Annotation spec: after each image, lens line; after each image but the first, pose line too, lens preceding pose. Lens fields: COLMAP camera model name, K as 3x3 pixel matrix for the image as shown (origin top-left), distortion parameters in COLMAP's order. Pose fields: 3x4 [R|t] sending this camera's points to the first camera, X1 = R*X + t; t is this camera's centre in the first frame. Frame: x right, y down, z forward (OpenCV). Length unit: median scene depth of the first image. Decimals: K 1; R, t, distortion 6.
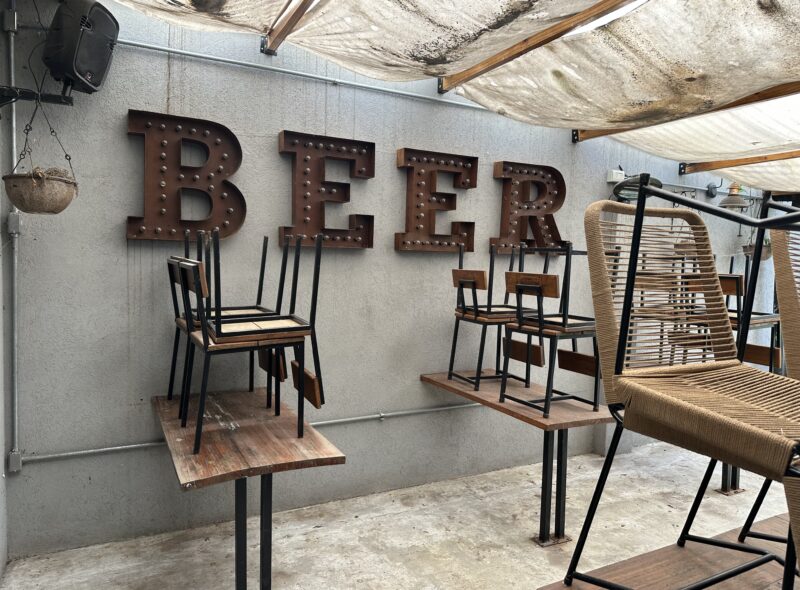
lens RADIAL K [[563.6, 0, 398.9], [0, 563.6, 295.9], [0, 0, 1]] dist [0.041336, -0.067140]
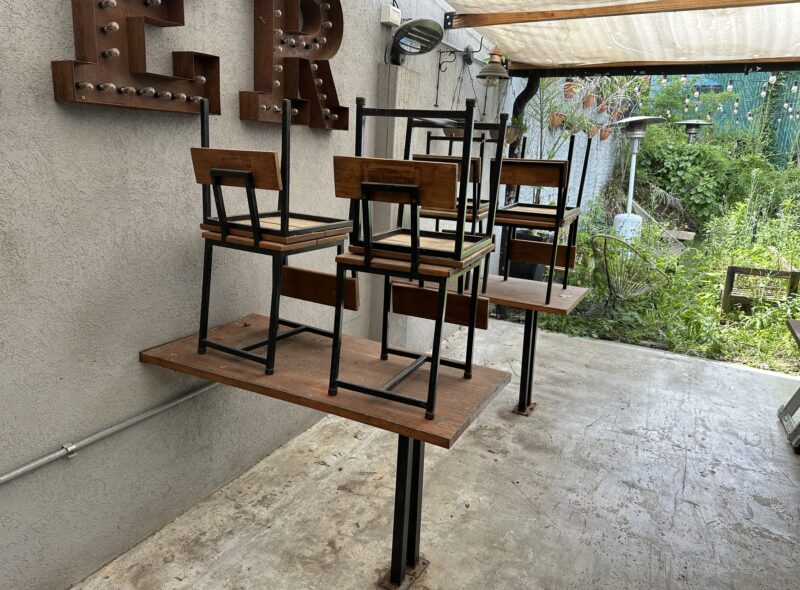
lens RADIAL K [[563.6, 0, 403.1], [0, 563.6, 292.7], [0, 0, 1]] dist [0.041336, -0.067140]
pose [[0.821086, -0.127356, 0.556415, -0.048660], [0.015397, 0.979379, 0.201446, -0.018560], [-0.570596, -0.156837, 0.806115, 0.445921]]
